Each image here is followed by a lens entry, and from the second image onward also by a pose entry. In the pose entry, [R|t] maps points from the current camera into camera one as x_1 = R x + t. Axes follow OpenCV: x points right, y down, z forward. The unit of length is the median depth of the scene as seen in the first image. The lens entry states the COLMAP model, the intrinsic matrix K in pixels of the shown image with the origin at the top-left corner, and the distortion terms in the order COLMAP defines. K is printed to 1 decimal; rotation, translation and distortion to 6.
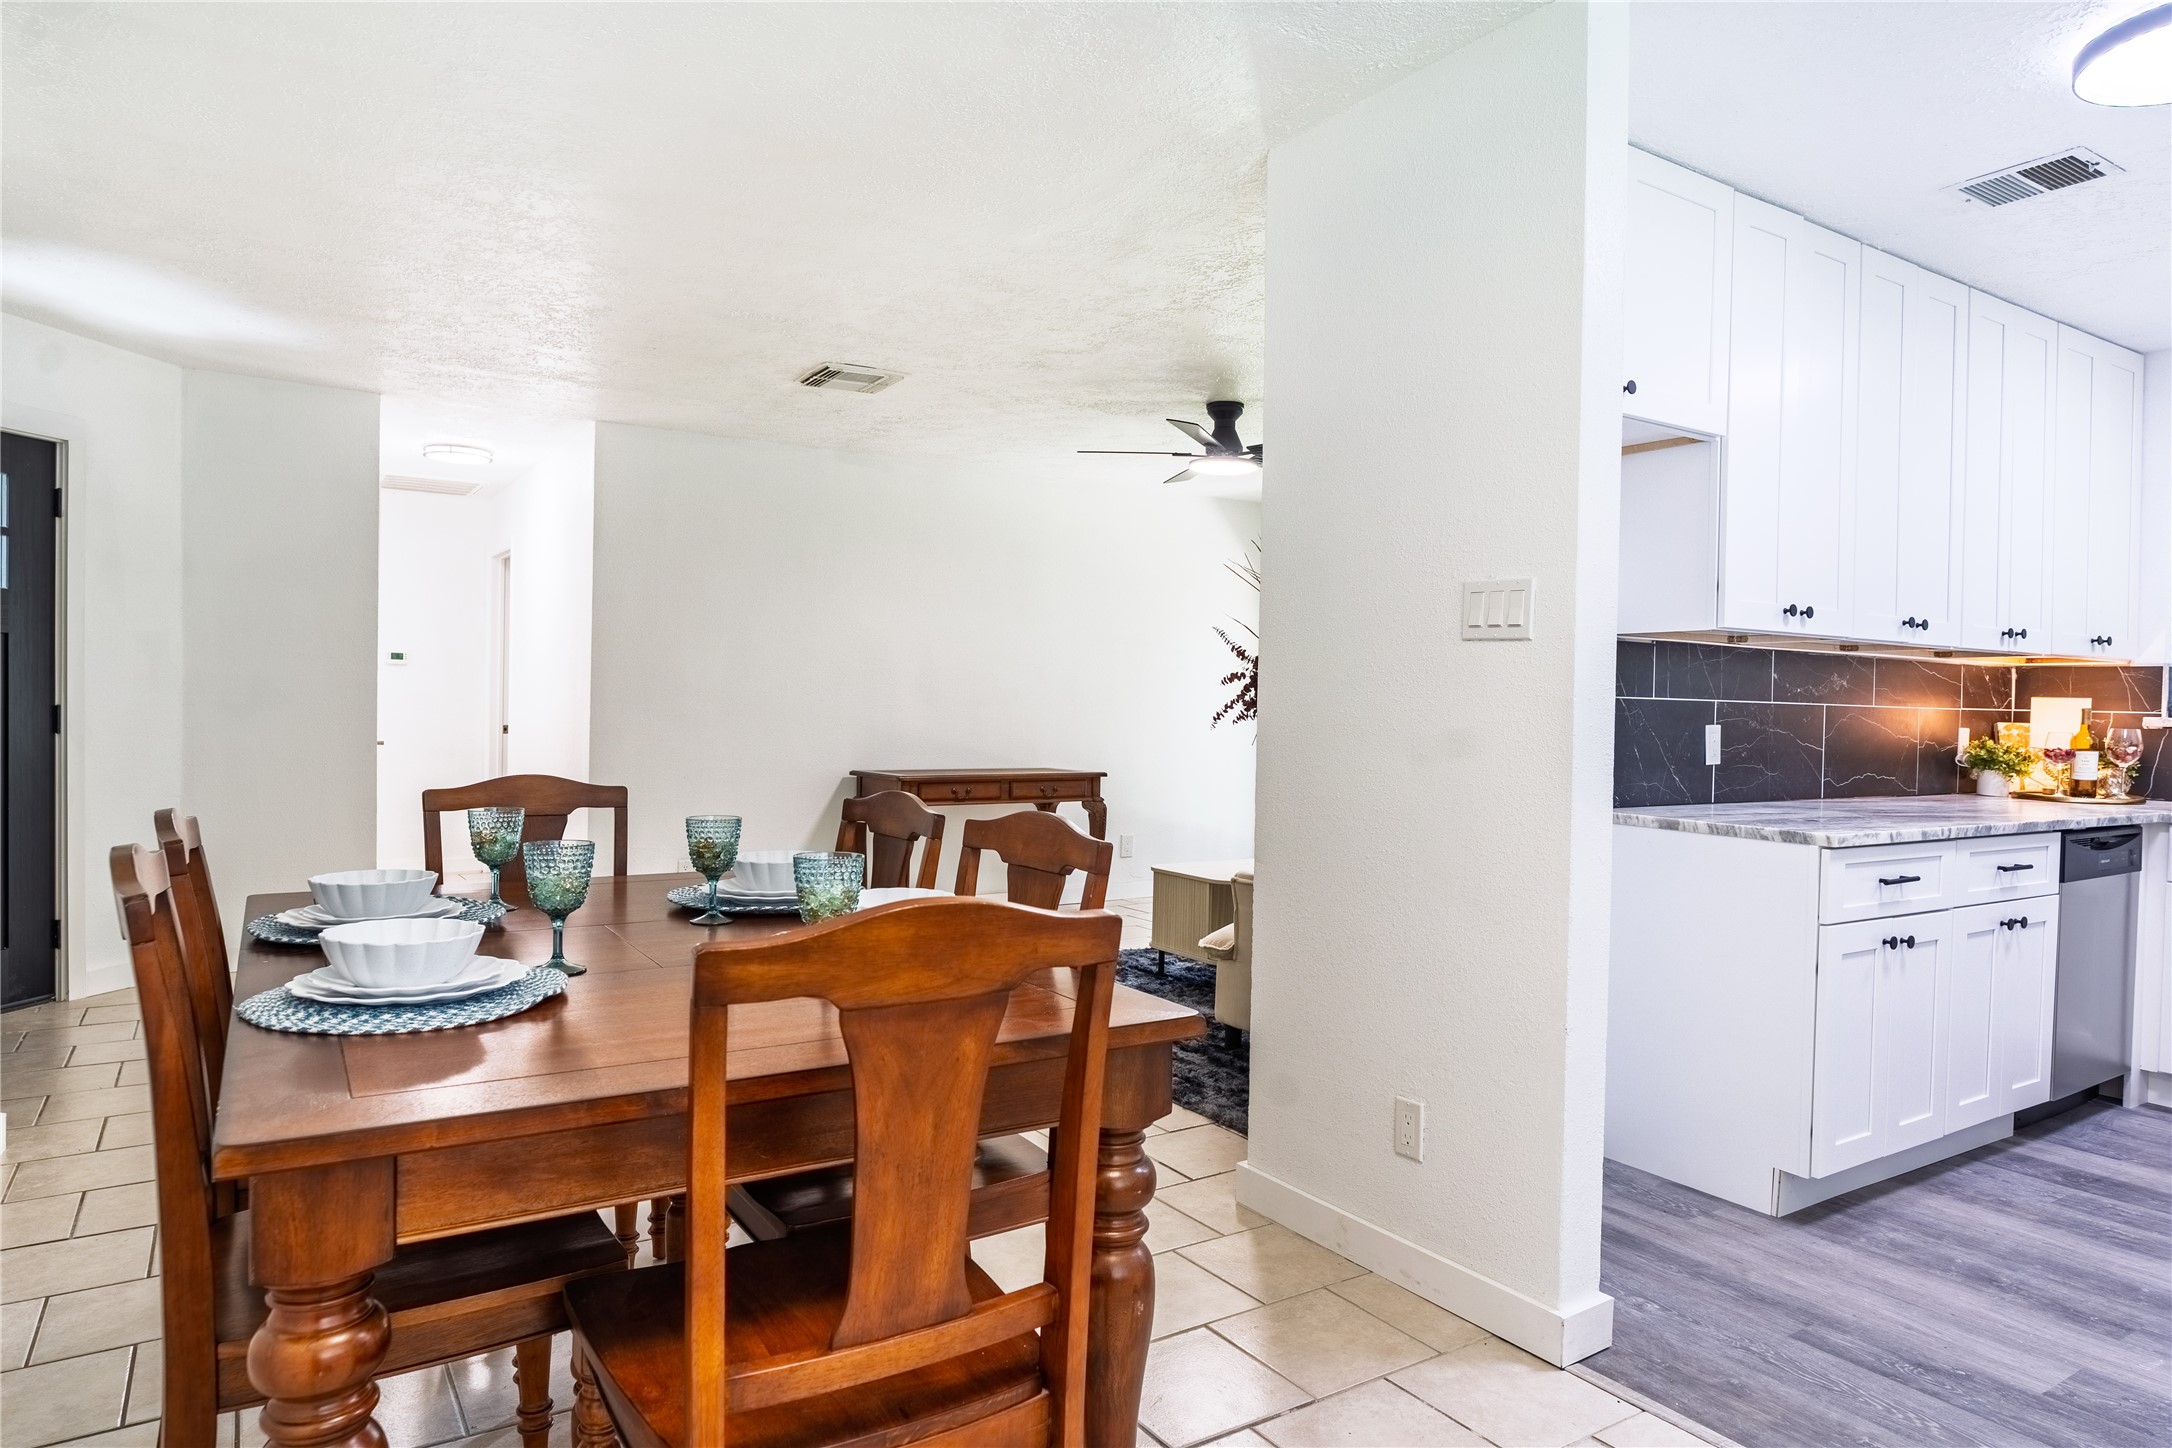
lens RADIAL K [[1331.4, 0, 1086.5], [0, 1331.4, 727.7], [0, 0, 1]] dist [-0.005619, -0.000531]
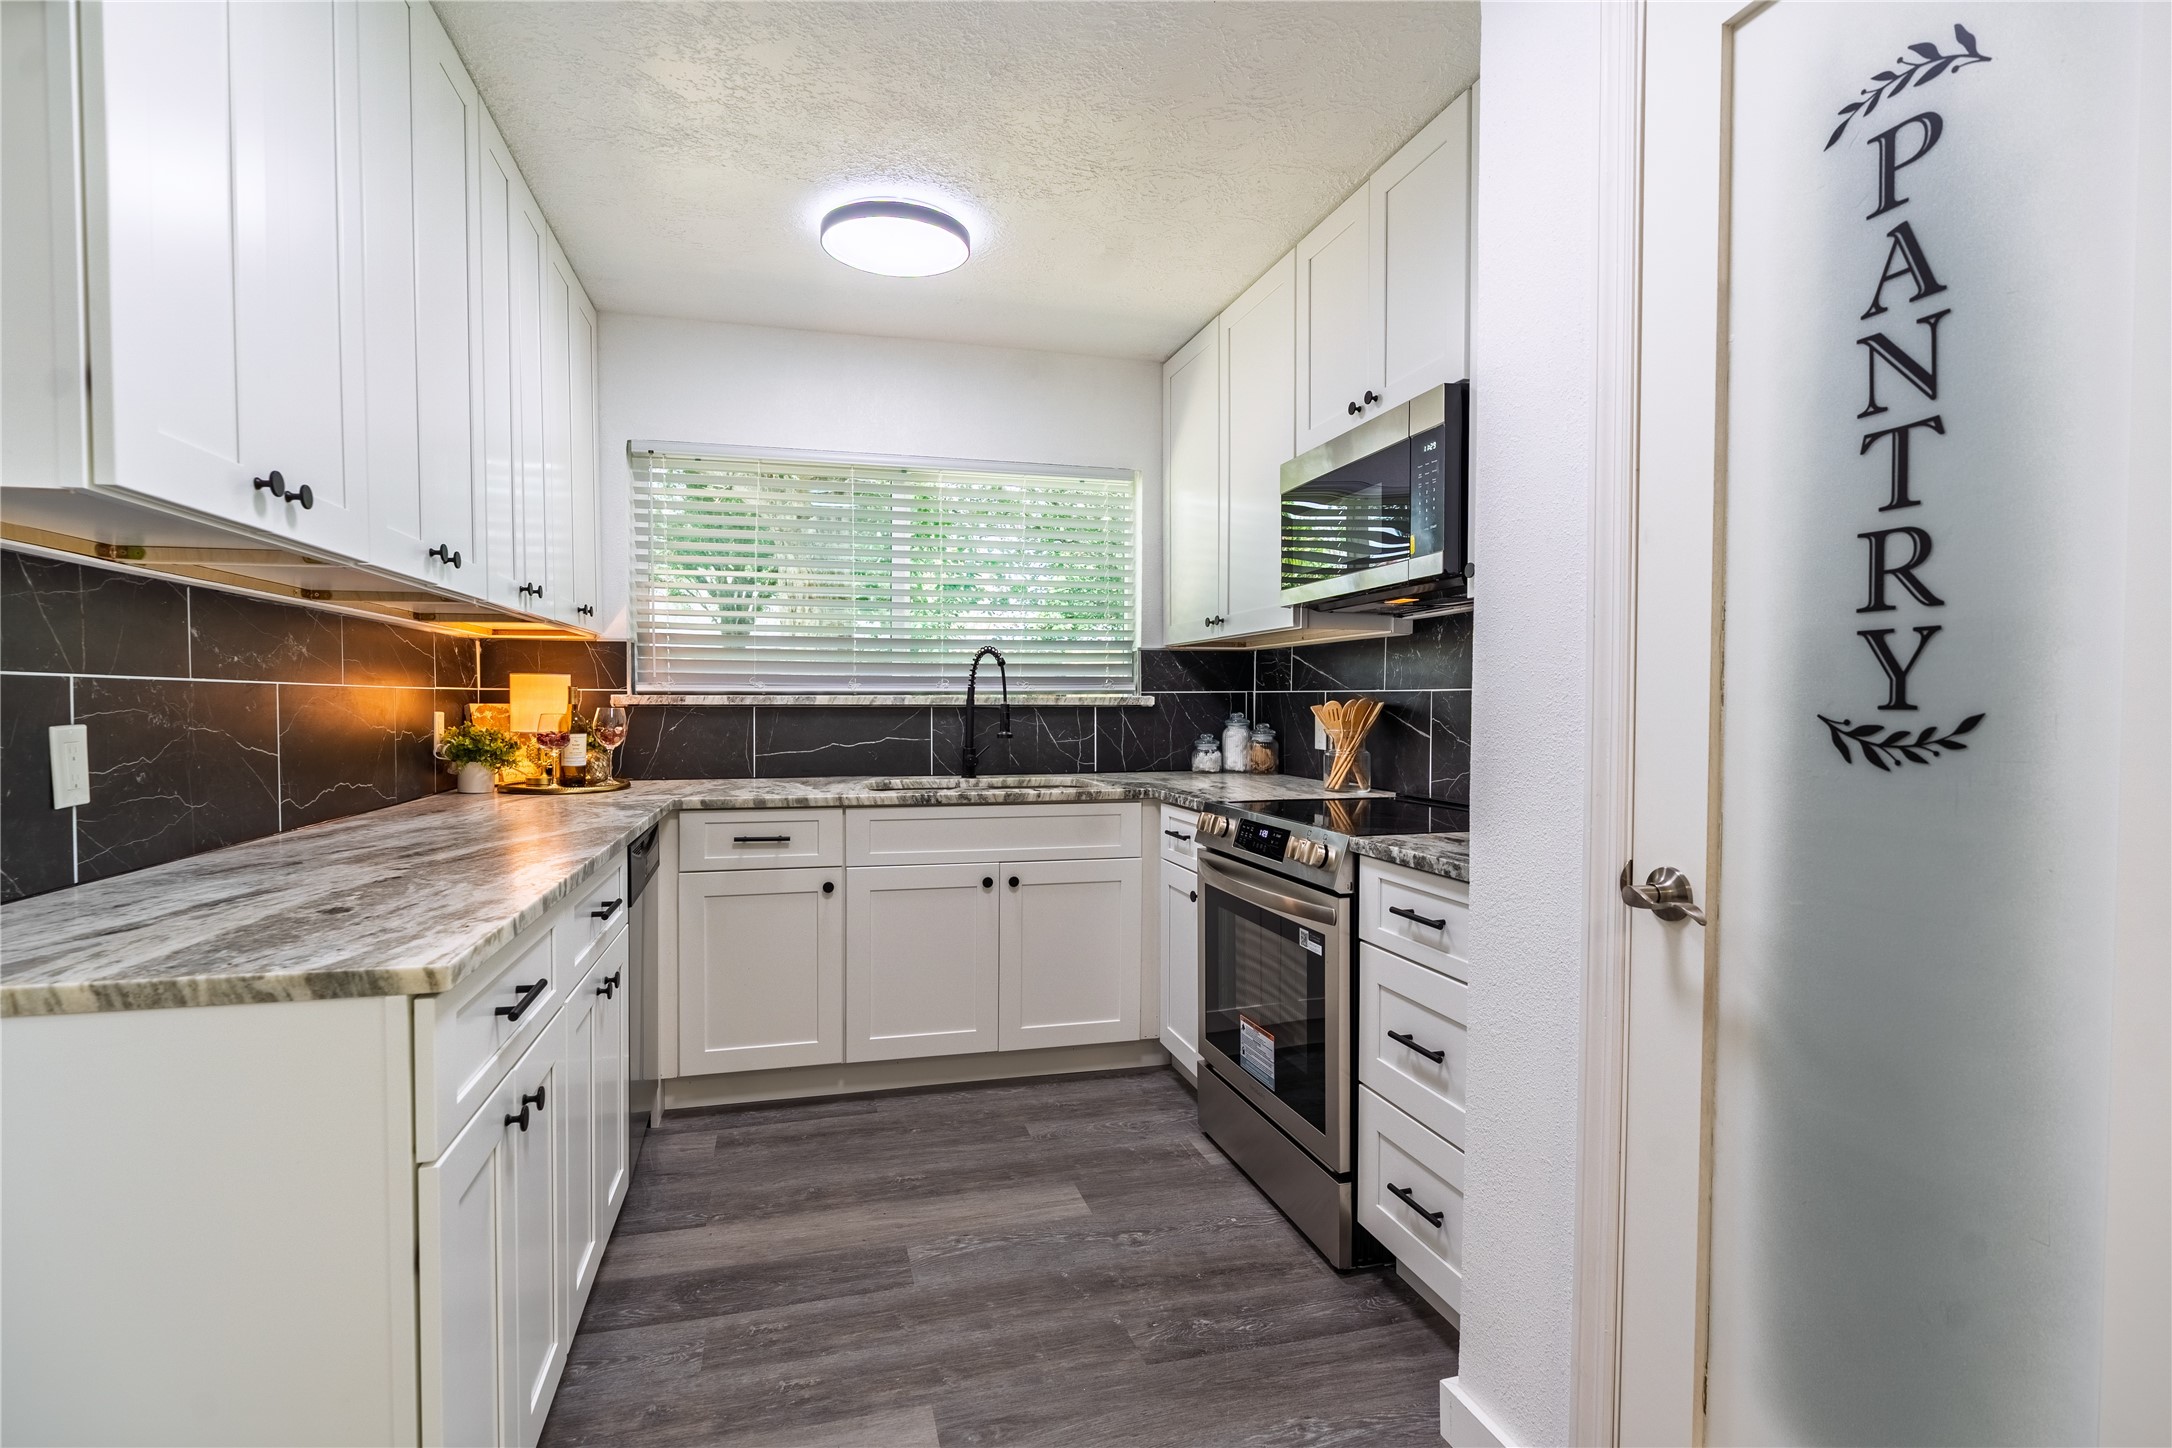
lens RADIAL K [[1082.3, 0, 1089.2], [0, 1082.3, 728.1], [0, 0, 1]] dist [-0.000995, 0.000520]
pose [[0.341826, -0.045882, 0.938642, 0.188534], [0.026220, 0.998884, 0.039278, -0.005681], [-0.939397, 0.011184, 0.342648, 0.425881]]
